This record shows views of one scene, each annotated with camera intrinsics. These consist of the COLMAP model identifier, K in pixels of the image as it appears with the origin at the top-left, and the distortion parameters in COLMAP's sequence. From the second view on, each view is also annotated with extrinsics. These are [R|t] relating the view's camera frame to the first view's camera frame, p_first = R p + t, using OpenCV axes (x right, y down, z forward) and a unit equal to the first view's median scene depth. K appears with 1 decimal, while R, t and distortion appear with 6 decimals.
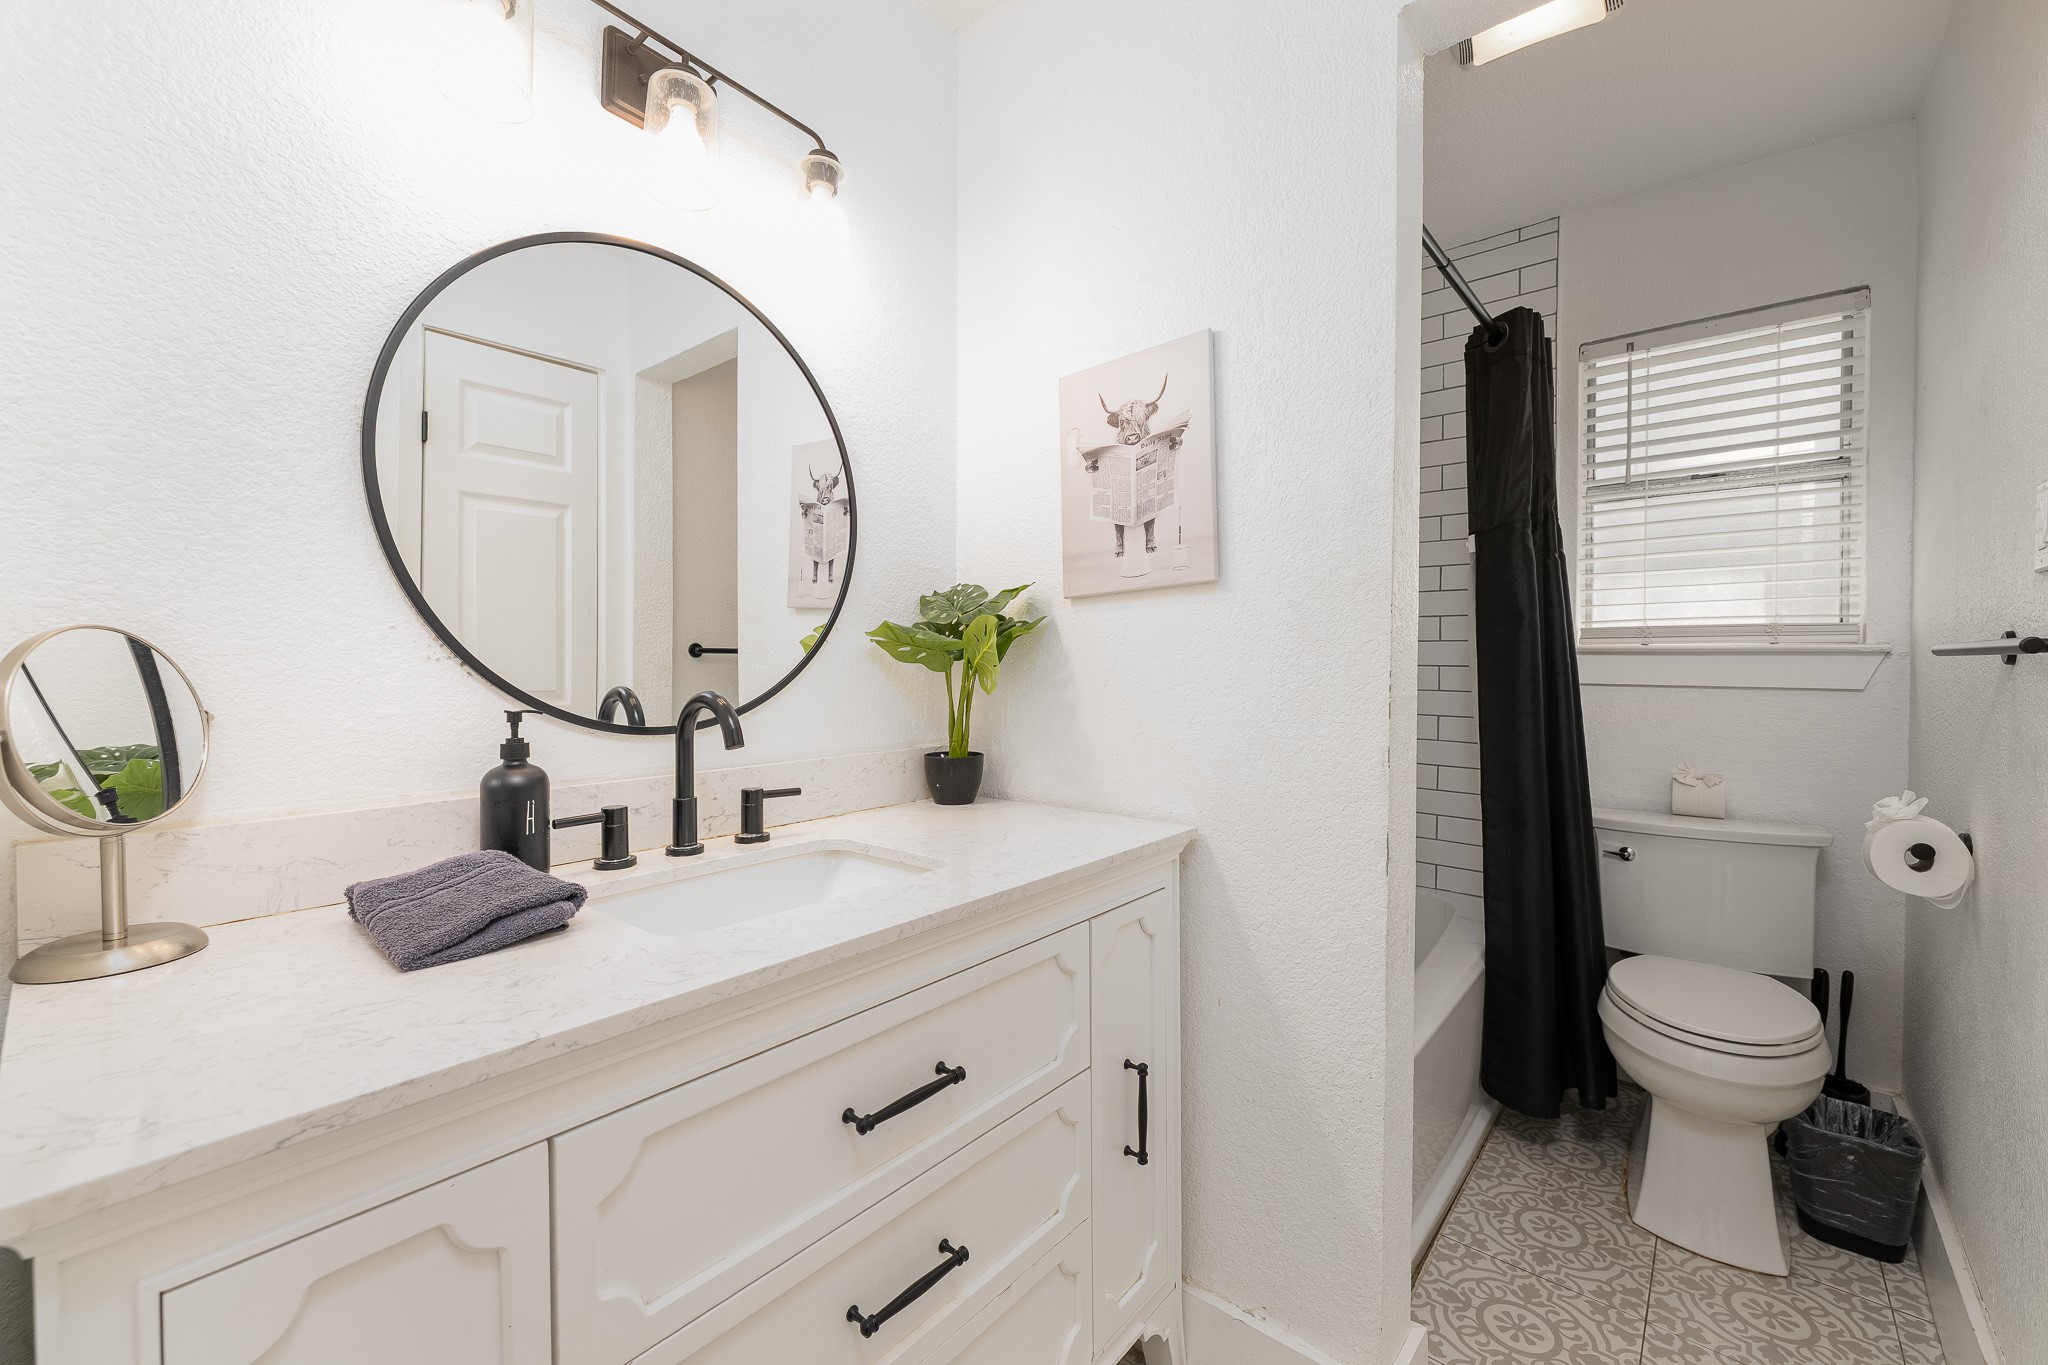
lens RADIAL K [[819.8, 0, 1024.0], [0, 819.8, 682.5], [0, 0, 1]] dist [-0.003140, -0.000537]
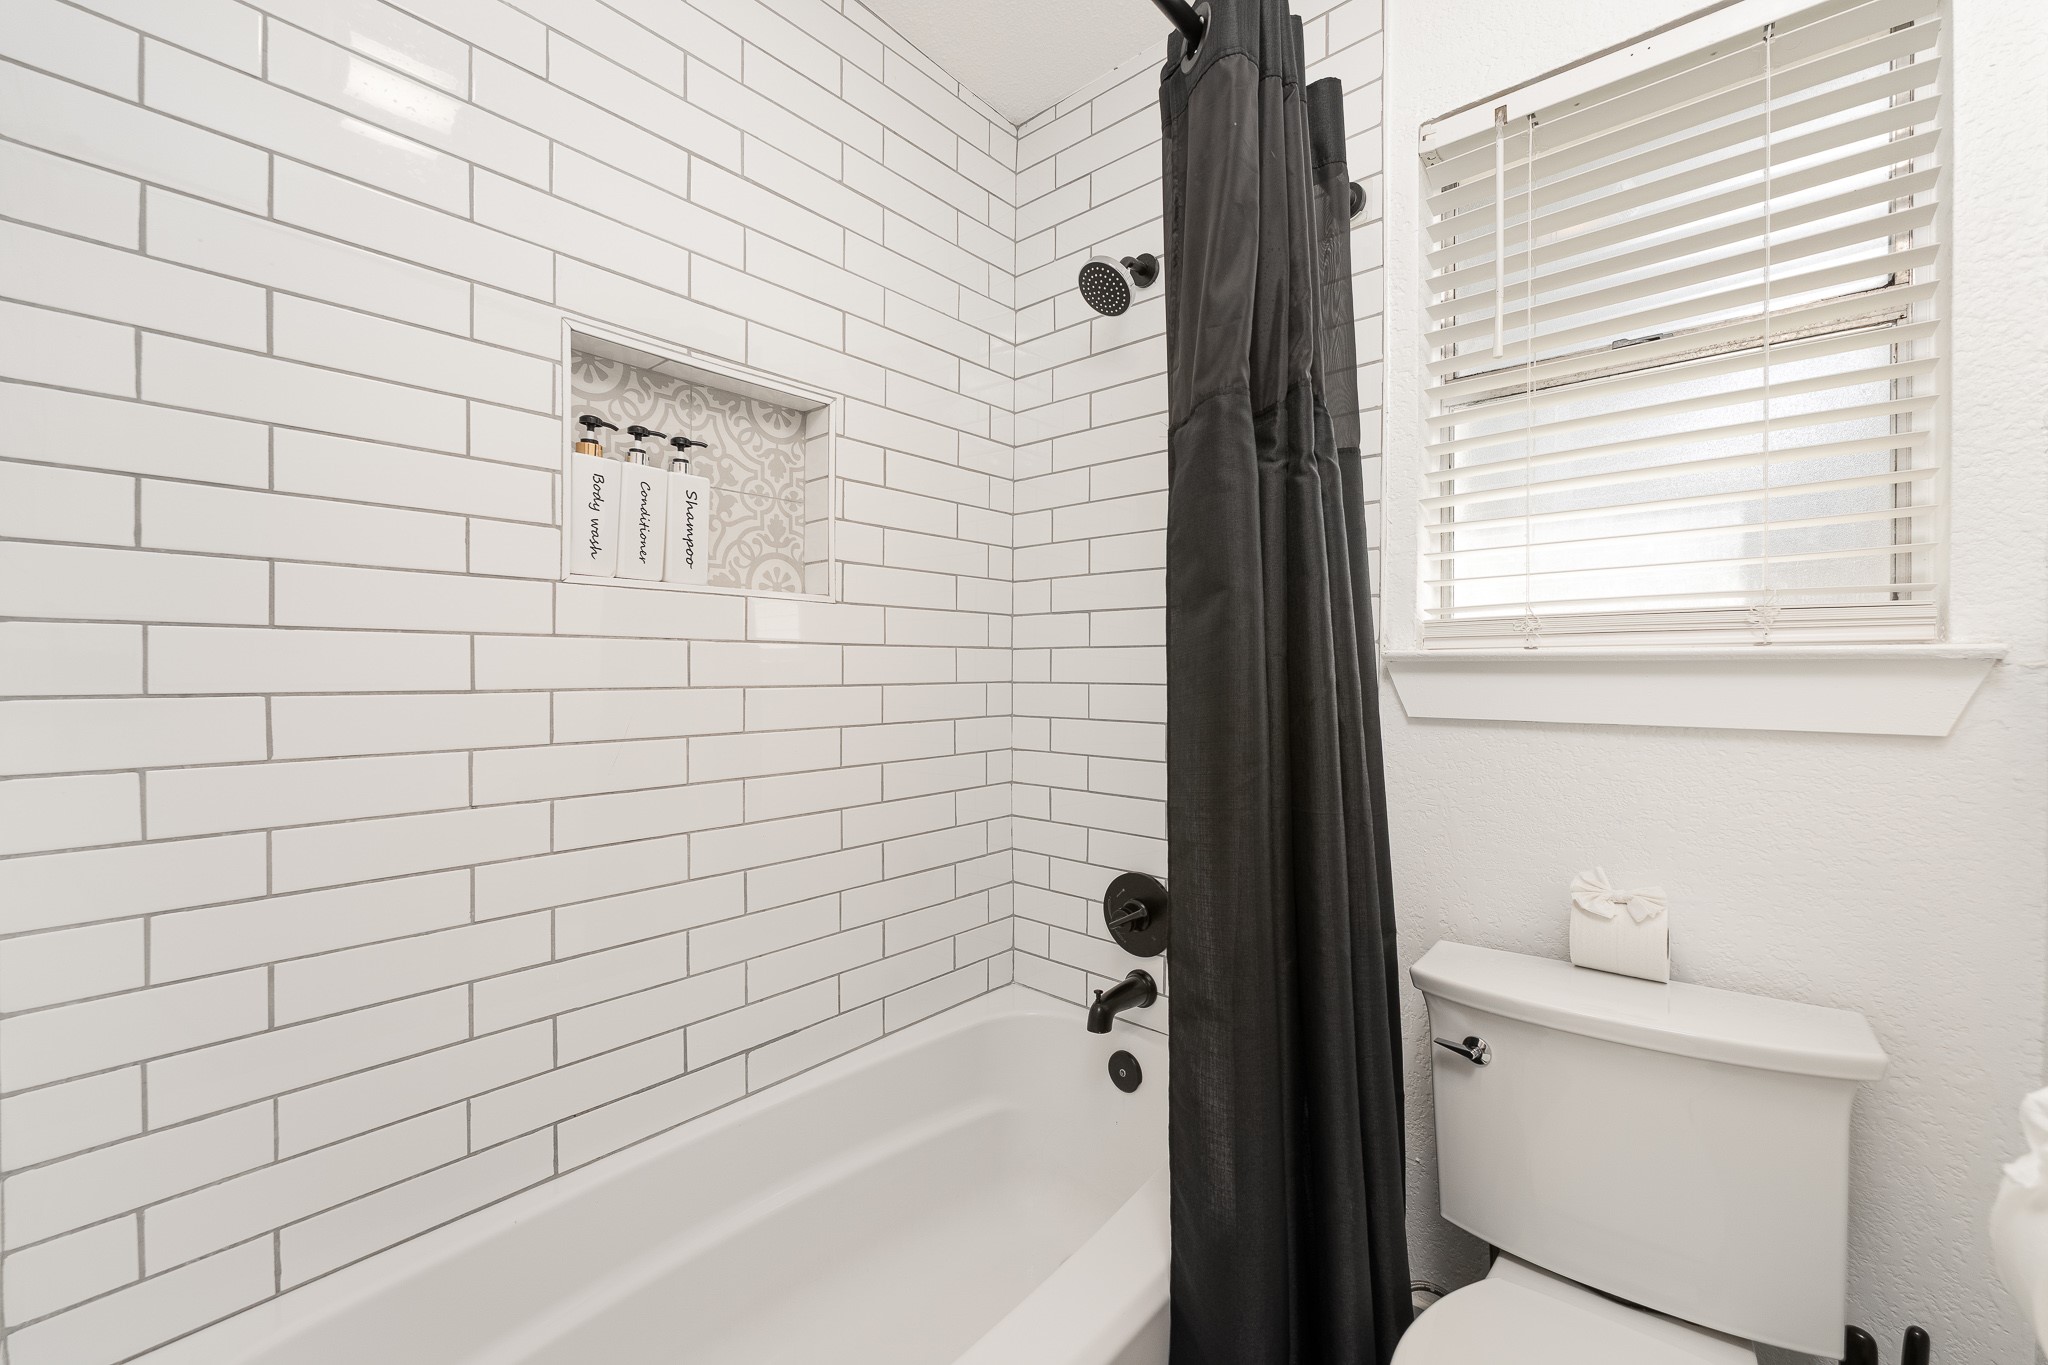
lens RADIAL K [[819.8, 0, 1024.0], [0, 819.8, 682.5], [0, 0, 1]] dist [-0.003140, -0.000537]
pose [[0.999863, -0.000037, -0.016538, 0.457892], [-0.000105, 0.999963, -0.008596, -0.019349], [0.016538, 0.008597, 0.999826, 0.473878]]
